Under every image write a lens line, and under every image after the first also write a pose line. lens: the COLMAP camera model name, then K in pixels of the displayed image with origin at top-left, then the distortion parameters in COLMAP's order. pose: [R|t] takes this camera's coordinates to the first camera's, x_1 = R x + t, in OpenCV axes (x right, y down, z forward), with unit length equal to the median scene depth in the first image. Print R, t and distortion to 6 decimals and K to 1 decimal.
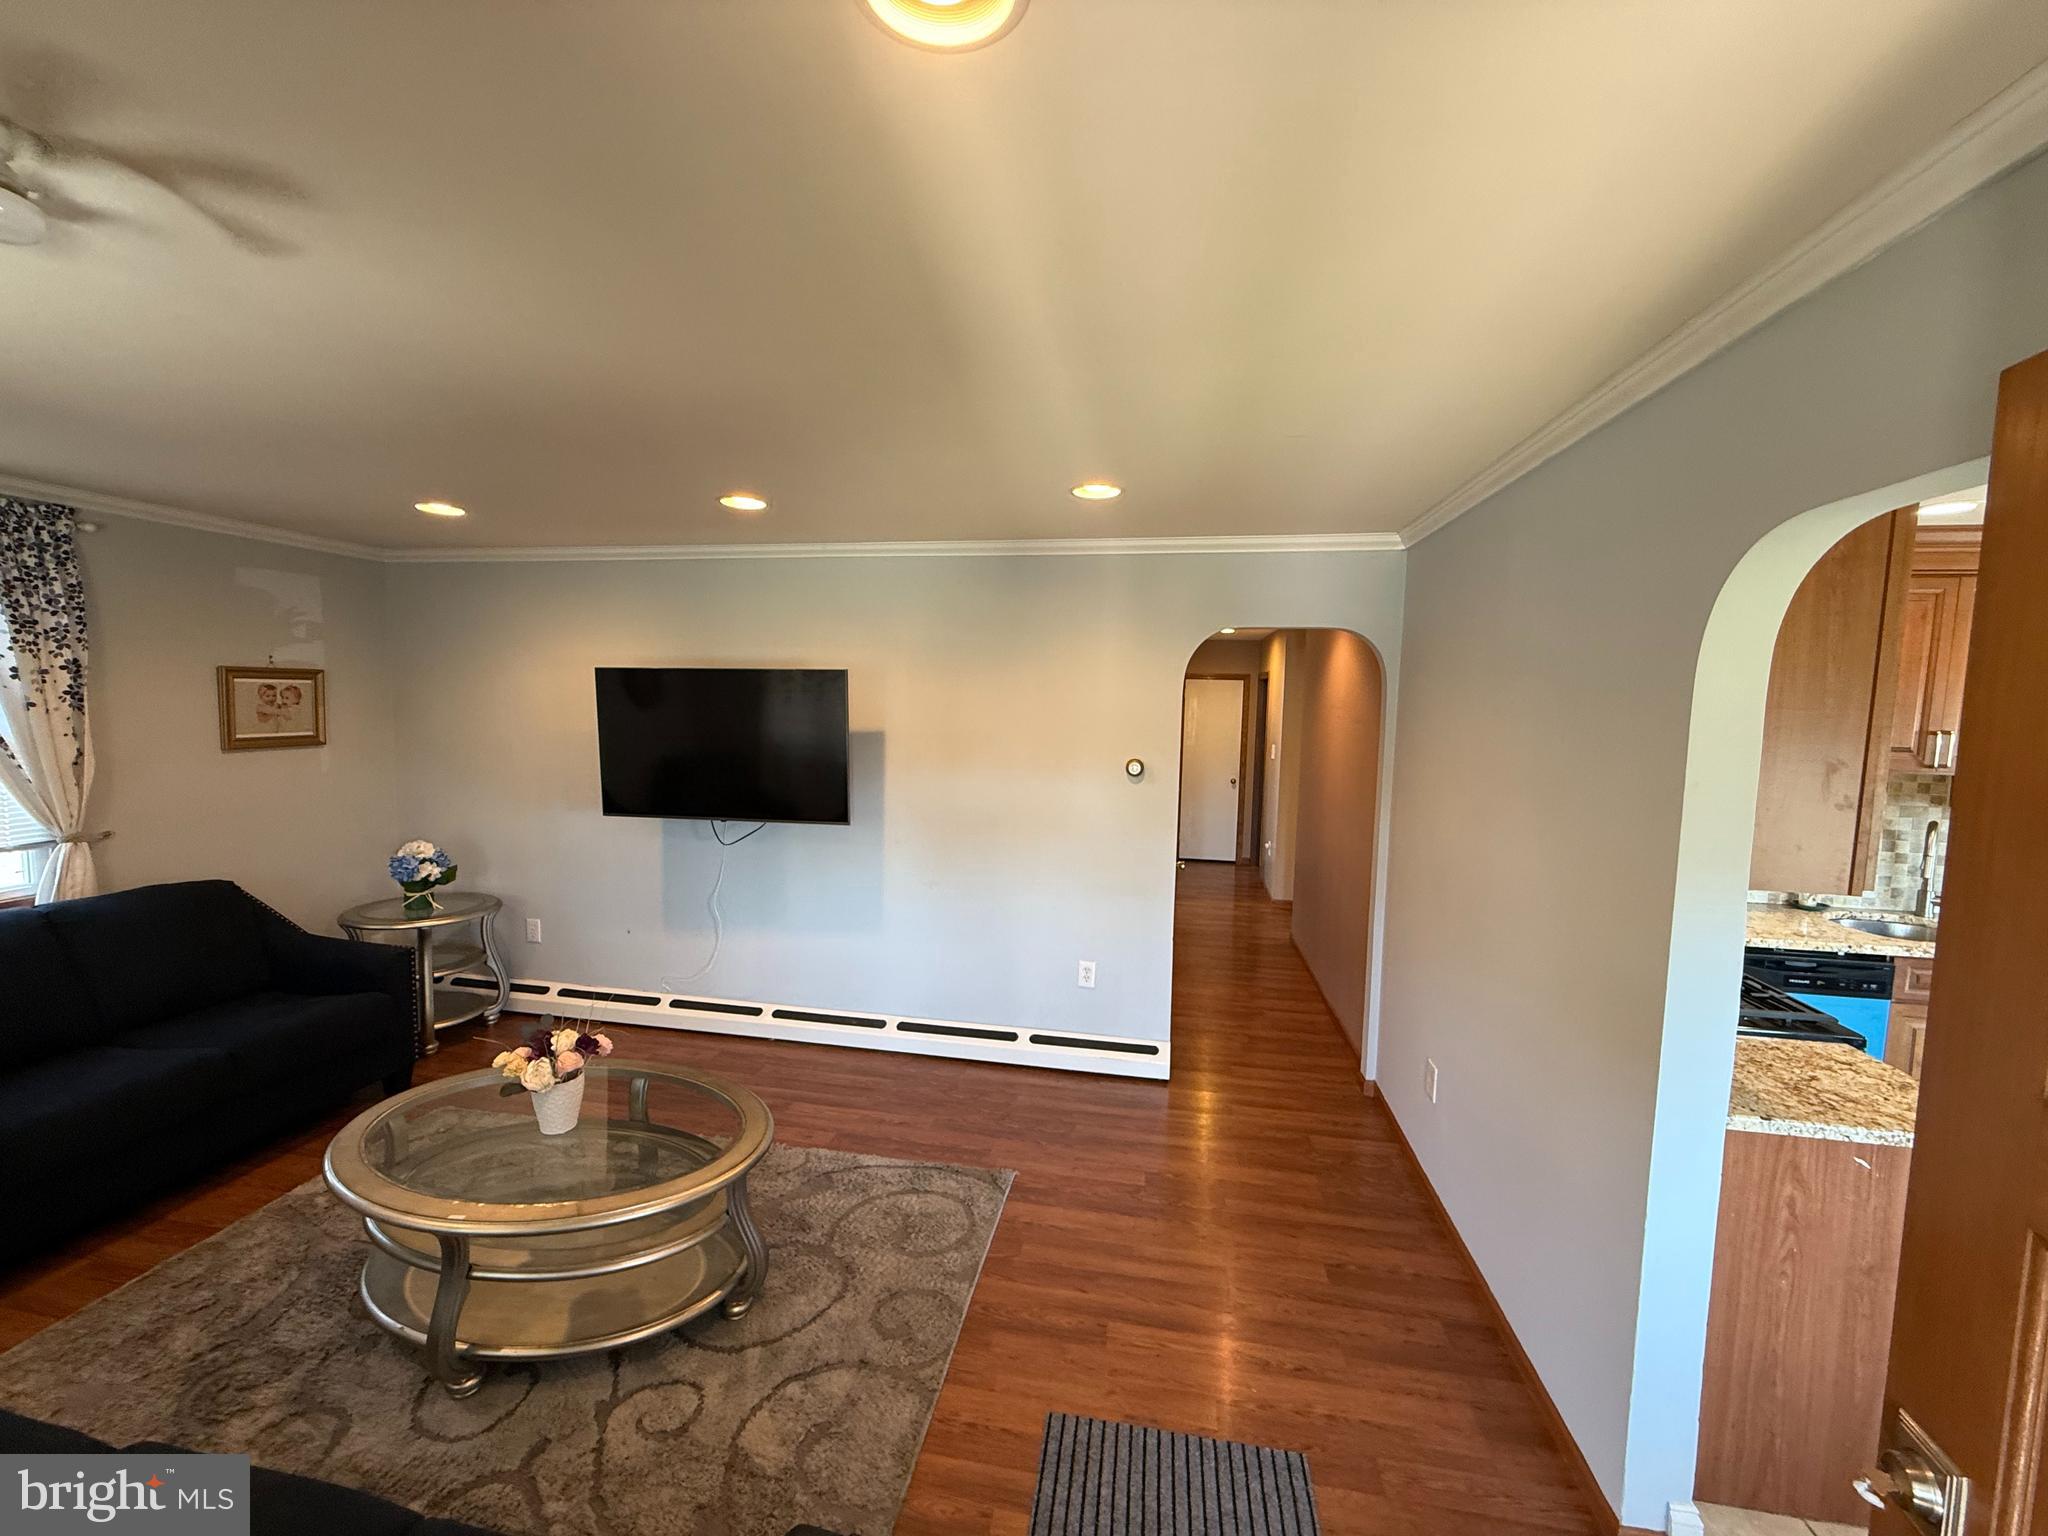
lens RADIAL K [[817.3, 0, 1019.7], [0, 817.3, 770.2], [0, 0, 1]] dist [0.000217, 0.000003]
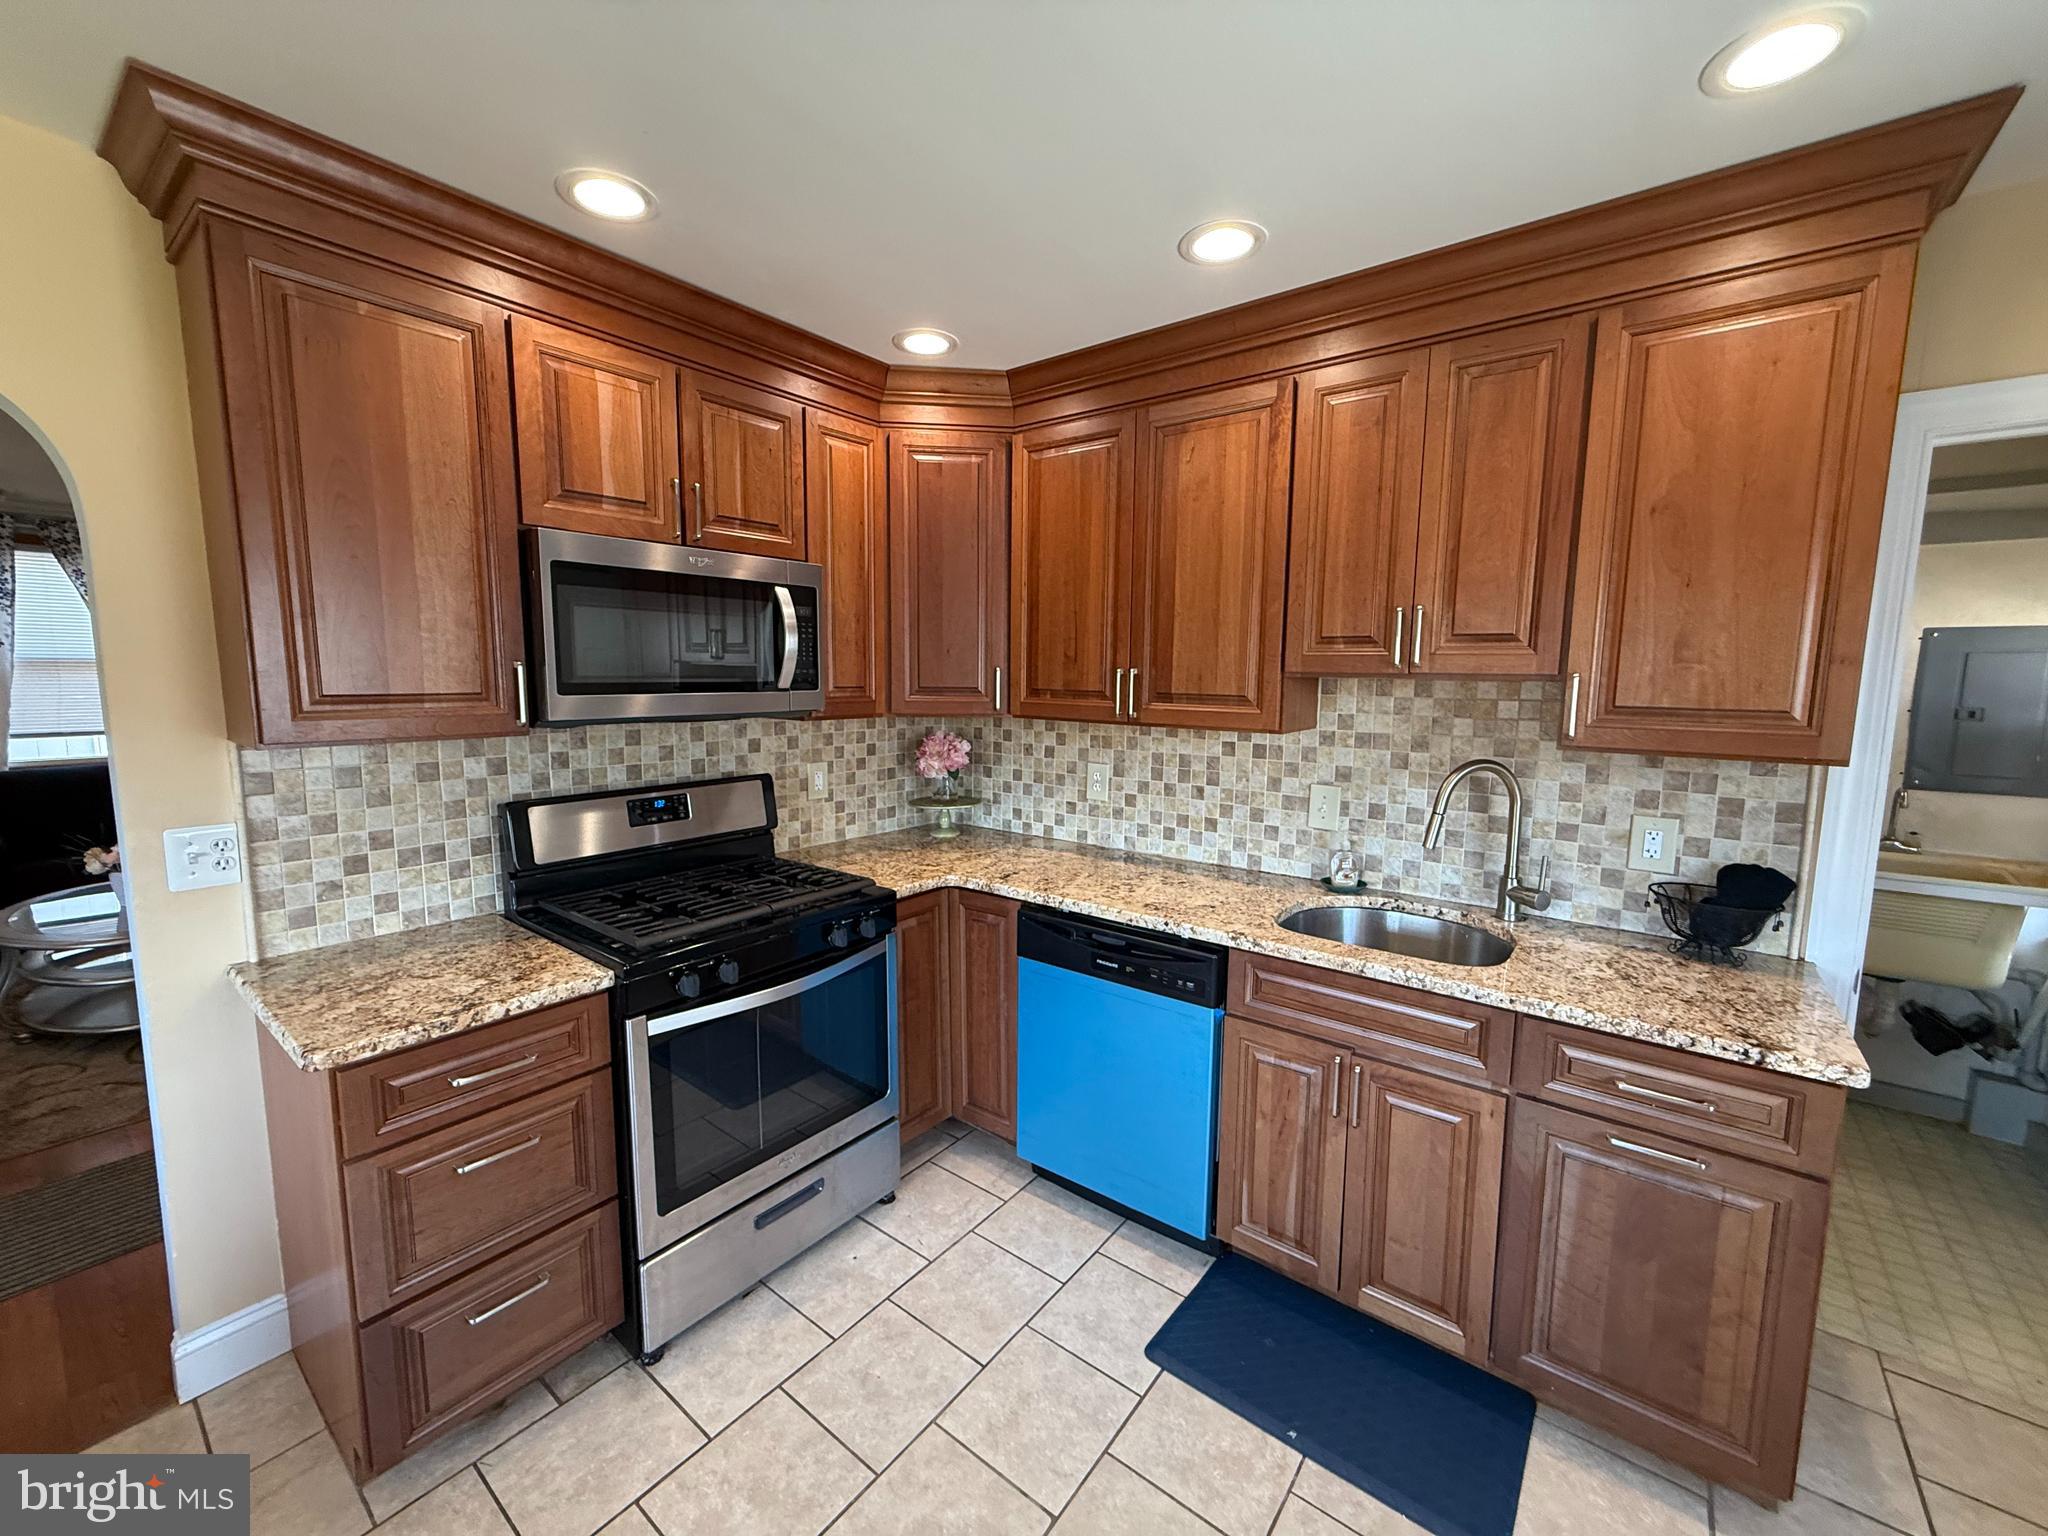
lens RADIAL K [[817.3, 0, 1023.5], [0, 817.3, 765.3], [0, 0, 1]] dist [0.000217, 0.000003]
pose [[0.882272, 0.046829, -0.468404, 1.237883], [-0.033931, 0.998778, 0.035942, 0.062621], [0.469515, -0.015817, 0.882783, 0.339749]]
